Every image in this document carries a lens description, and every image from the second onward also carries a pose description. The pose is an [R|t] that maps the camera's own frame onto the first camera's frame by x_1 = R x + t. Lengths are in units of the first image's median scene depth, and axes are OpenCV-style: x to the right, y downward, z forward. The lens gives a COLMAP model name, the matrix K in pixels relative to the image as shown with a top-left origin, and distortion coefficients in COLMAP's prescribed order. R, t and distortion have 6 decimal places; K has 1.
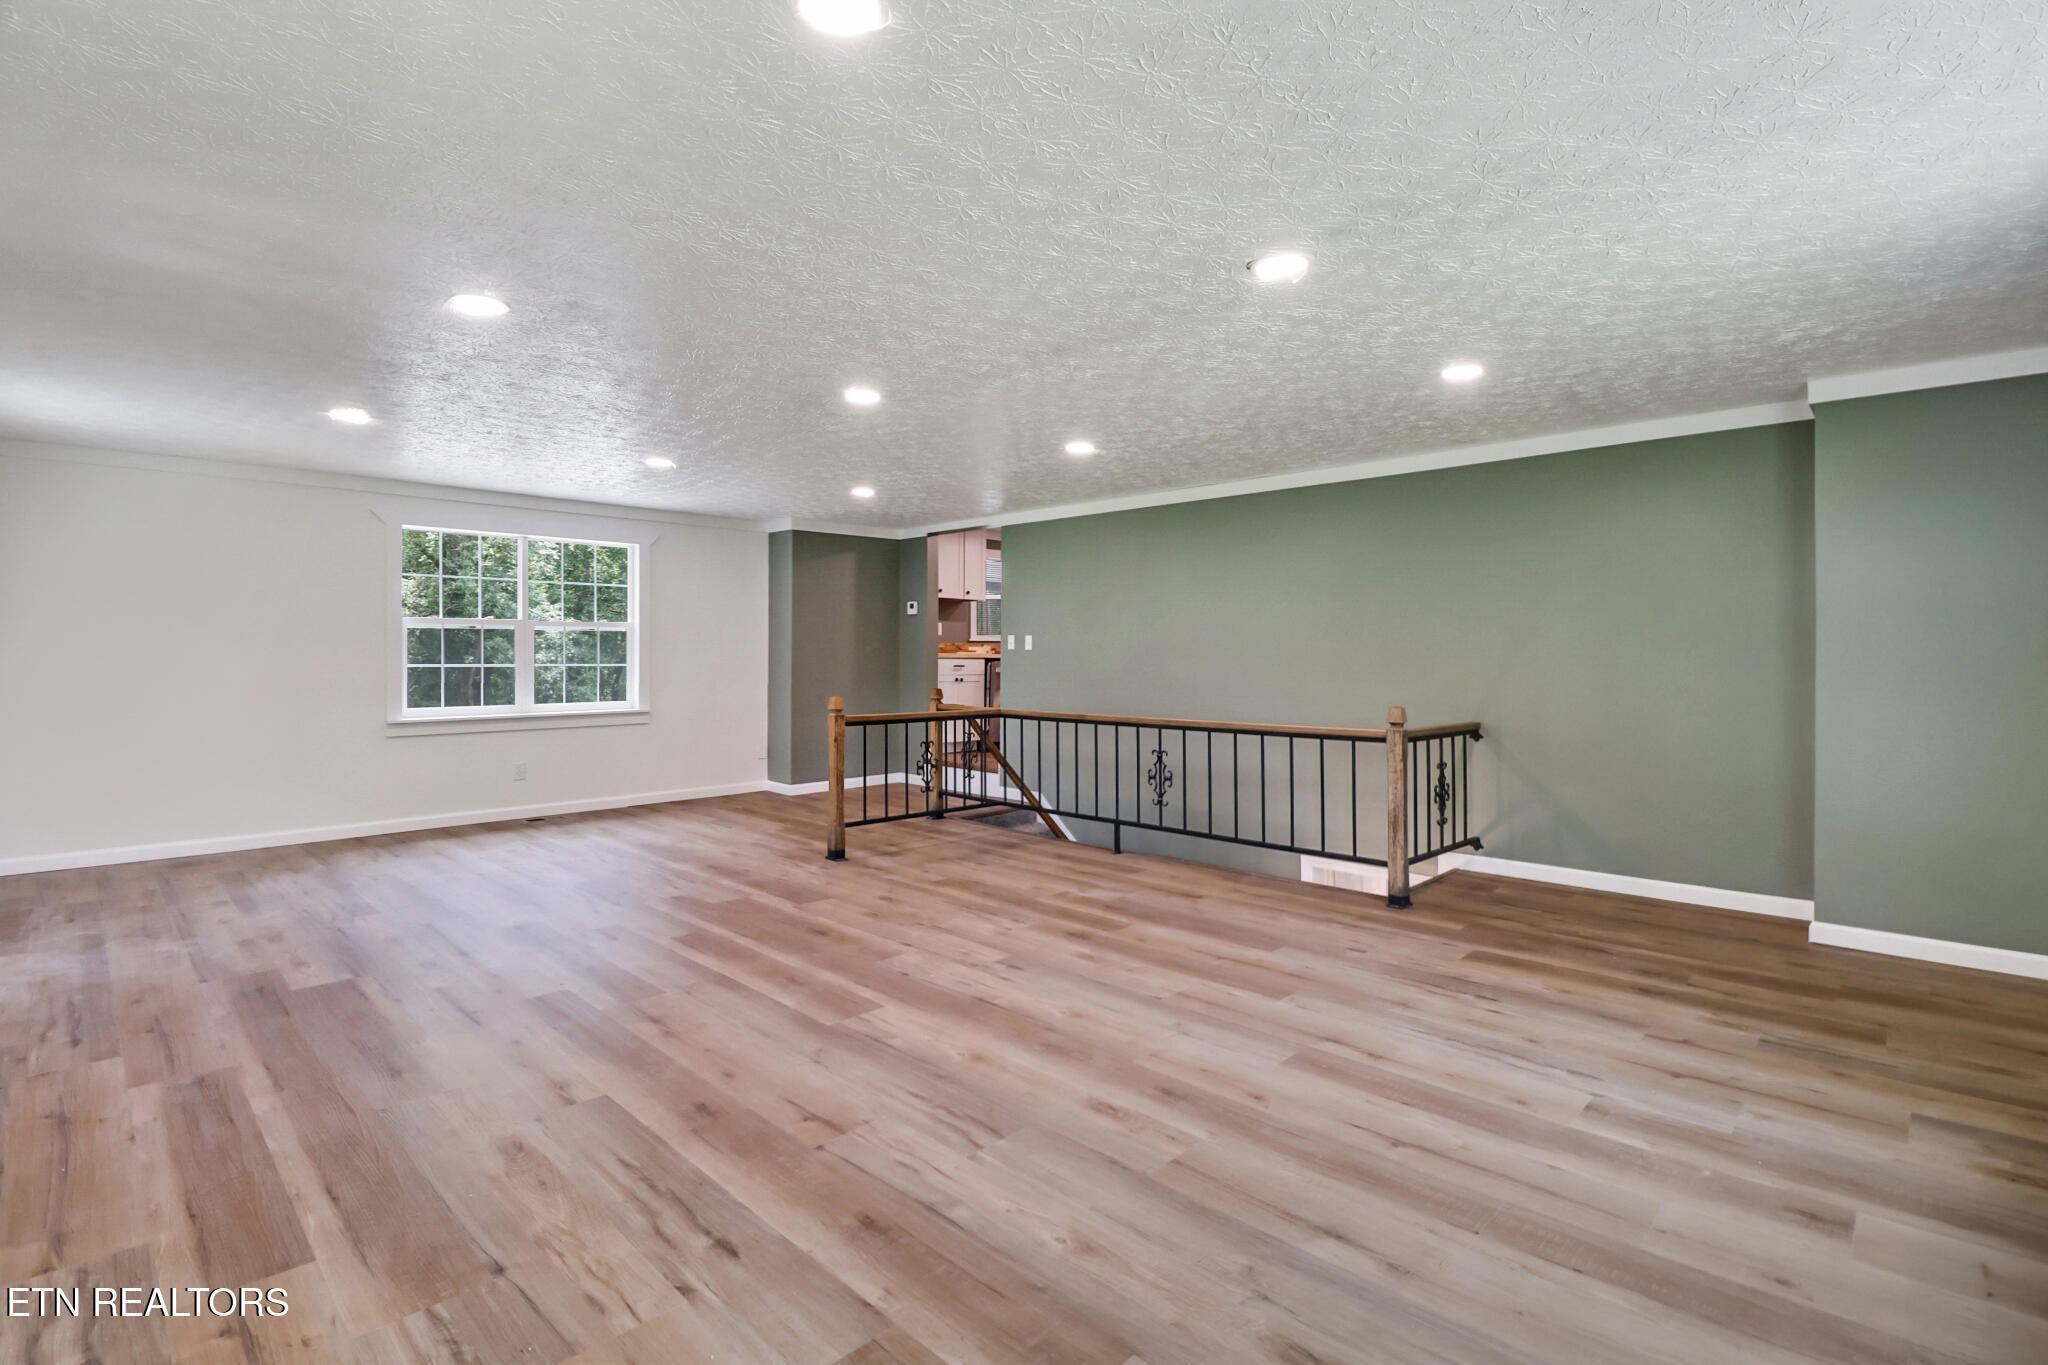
lens RADIAL K [[945.7, 0, 1071.0], [0, 945.7, 654.5], [0, 0, 1]] dist [0.001727, -0.000257]
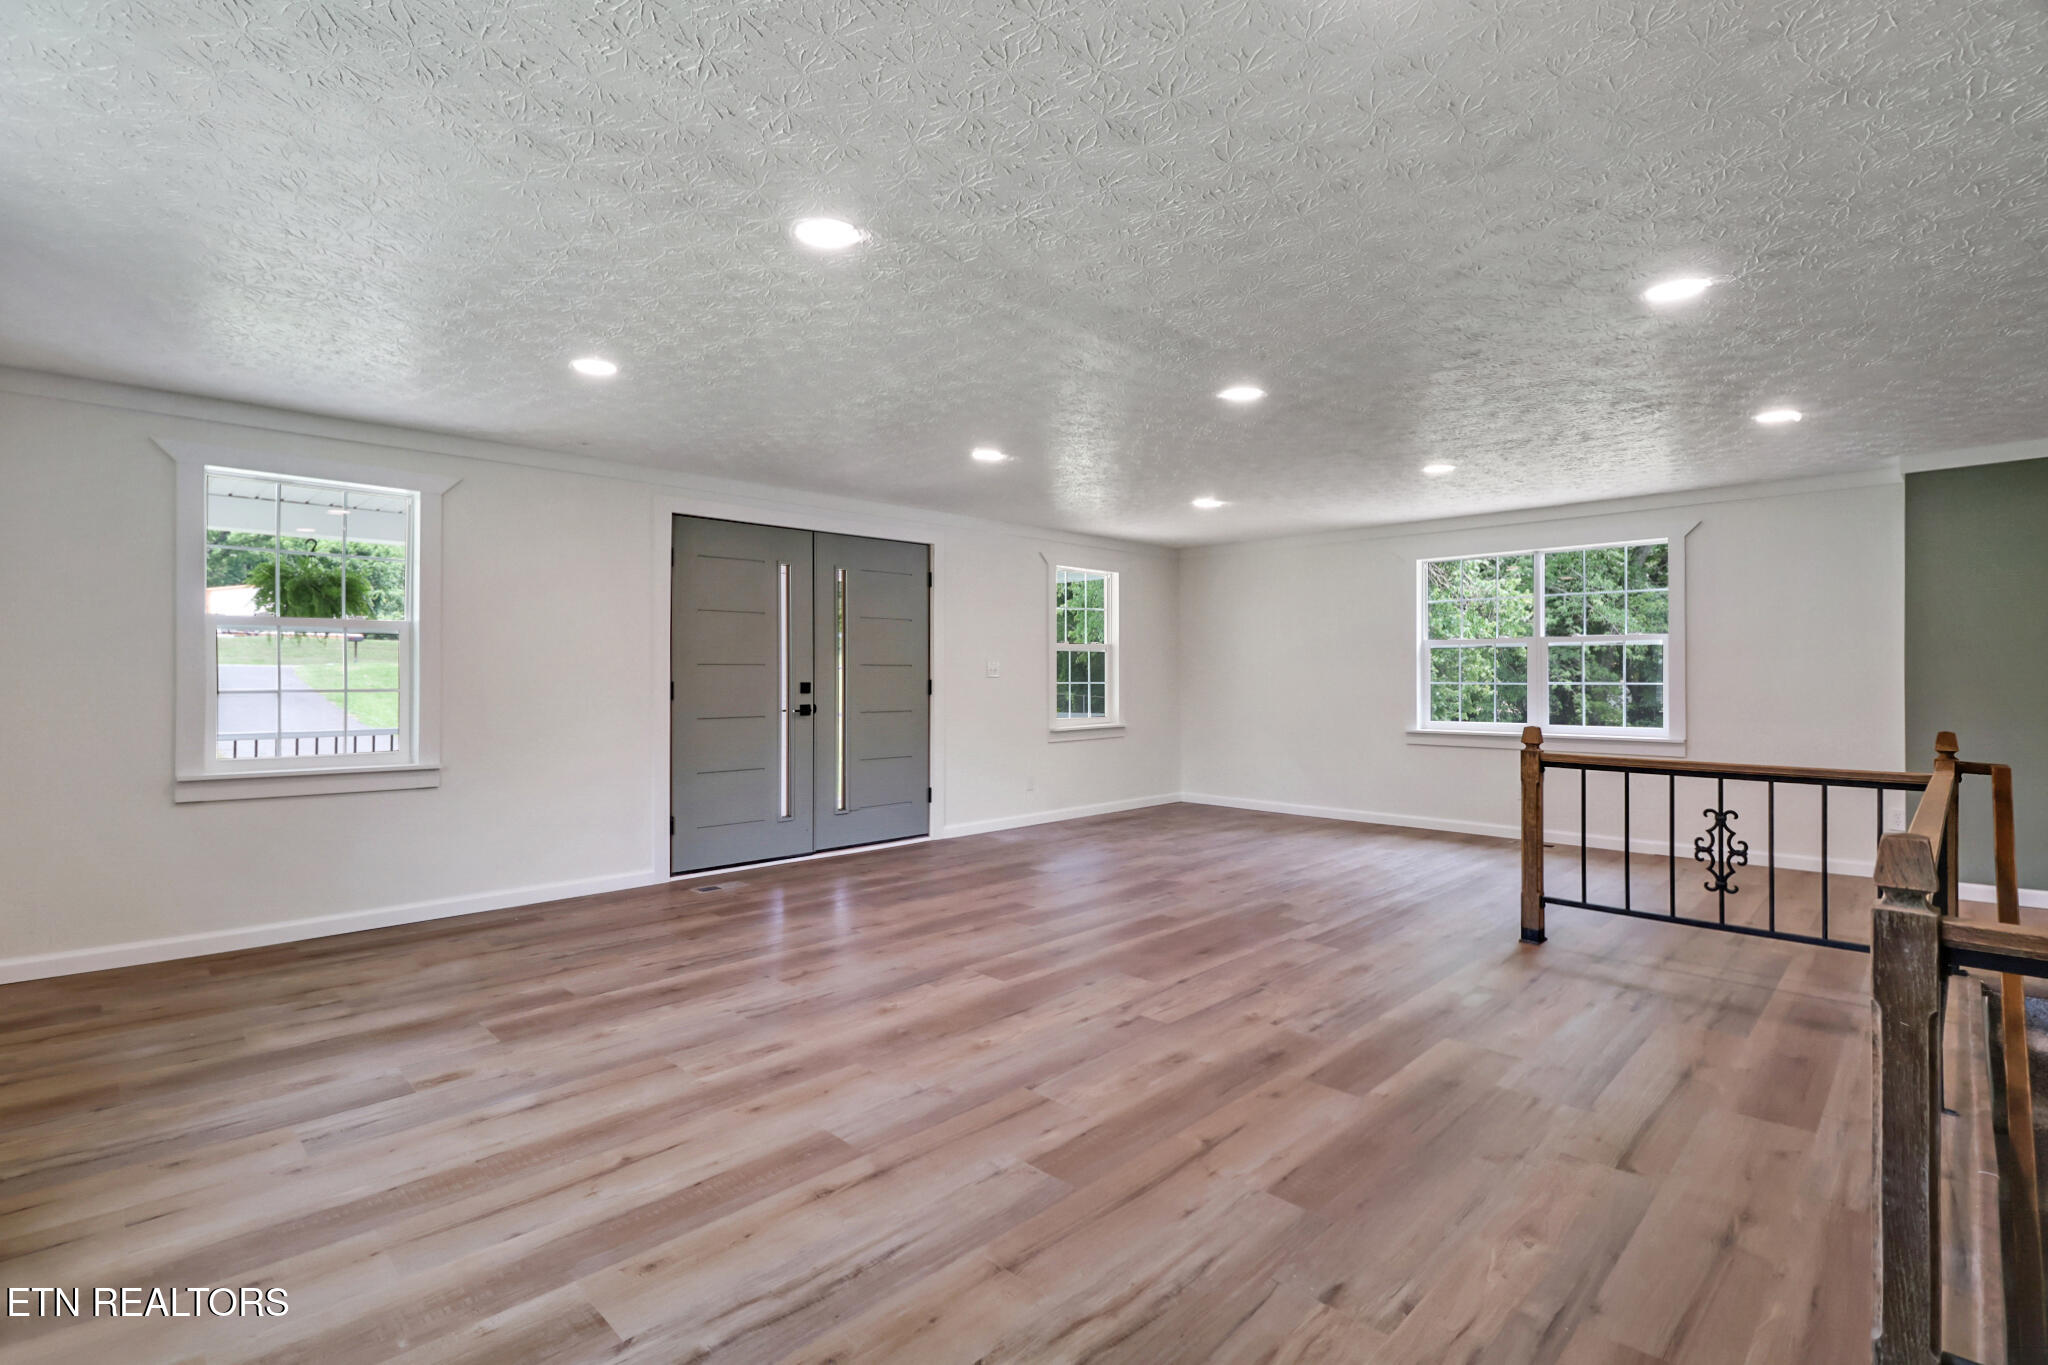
lens RADIAL K [[945.7, 0, 1017.3], [0, 945.7, 678.3], [0, 0, 1]] dist [0.001727, -0.000257]
pose [[-0.030893, 0.009418, -0.999478, 1.049374], [0.004357, 0.999947, 0.009288, -0.021978], [0.999513, -0.004068, -0.030932, 1.115256]]
